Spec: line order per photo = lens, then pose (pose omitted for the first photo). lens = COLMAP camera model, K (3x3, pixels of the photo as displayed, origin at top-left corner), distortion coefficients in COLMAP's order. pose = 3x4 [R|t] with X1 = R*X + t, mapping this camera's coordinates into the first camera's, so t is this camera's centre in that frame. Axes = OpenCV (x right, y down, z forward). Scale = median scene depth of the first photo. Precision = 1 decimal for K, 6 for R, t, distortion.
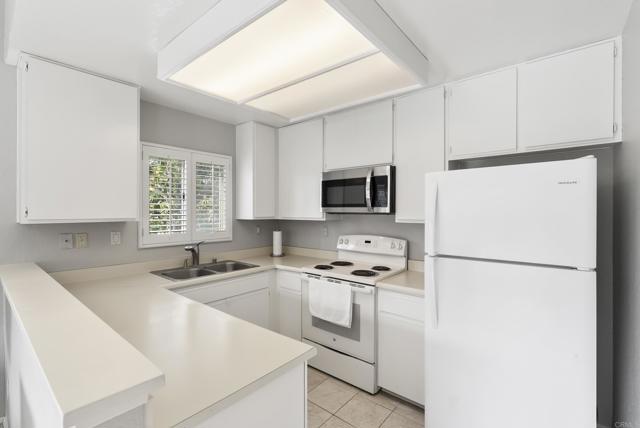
lens RADIAL K [[291.1, 0, 318.1], [0, 291.1, 213.2], [0, 0, 1]] dist [0.005398, 0.001108]
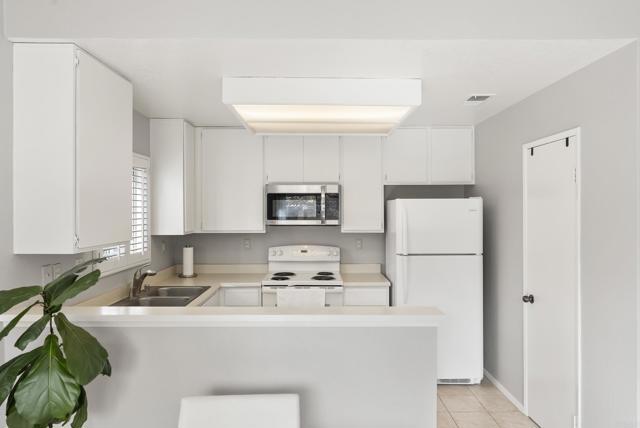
lens RADIAL K [[430.4, 0, 320.5], [0, 430.4, 211.6], [0, 0, 1]] dist [0.008513, 0.001218]
pose [[0.762199, -0.006675, 0.647308, -0.834684], [0.007637, 0.999970, 0.001320, -0.050624], [-0.647297, 0.003937, 0.762227, -0.247631]]
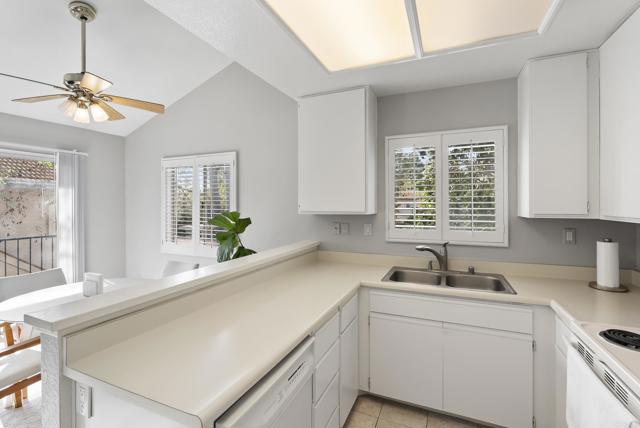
lens RADIAL K [[291.1, 0, 319.5], [0, 291.1, 207.7], [0, 0, 1]] dist [0.005398, 0.001108]
pose [[0.280574, 0.005419, -0.959817, 0.284752], [-0.000951, 0.999985, 0.005368, -0.003135], [0.959832, -0.000593, 0.280575, 0.451398]]
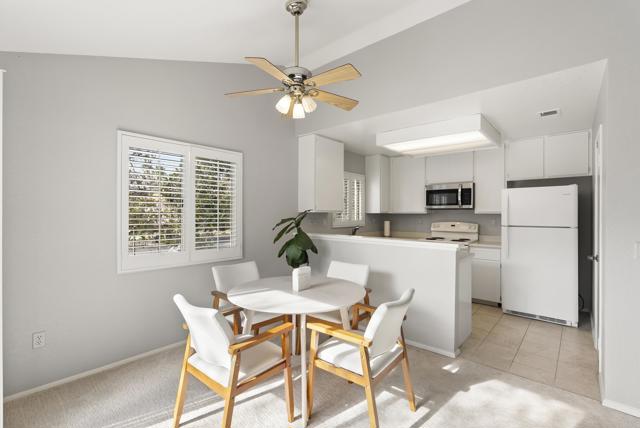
lens RADIAL K [[291.1, 0, 320.2], [0, 291.1, 214.1], [0, 0, 1]] dist [0.005398, 0.001108]
pose [[0.999745, 0.000587, -0.022576, -0.601835], [-0.000670, 0.999993, -0.003653, 0.039144], [0.022574, 0.003667, 0.999738, -0.776916]]
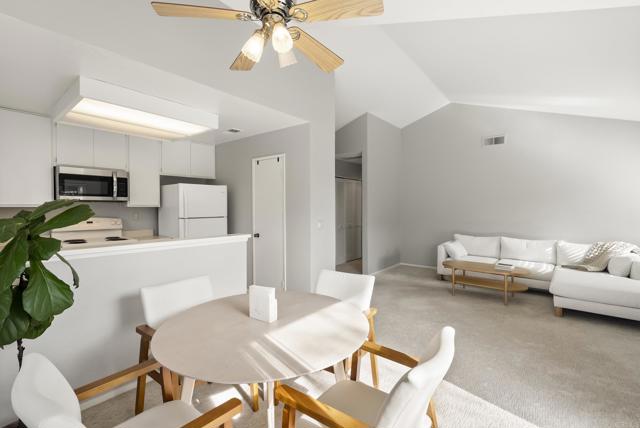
lens RADIAL K [[291.1, 0, 318.8], [0, 291.1, 208.9], [0, 0, 1]] dist [0.005398, 0.001108]
pose [[-0.018964, -0.013901, 0.999724, -1.246552], [0.008553, 0.999864, 0.014065, 0.026500], [-0.999784, 0.008817, -0.018842, -0.032735]]
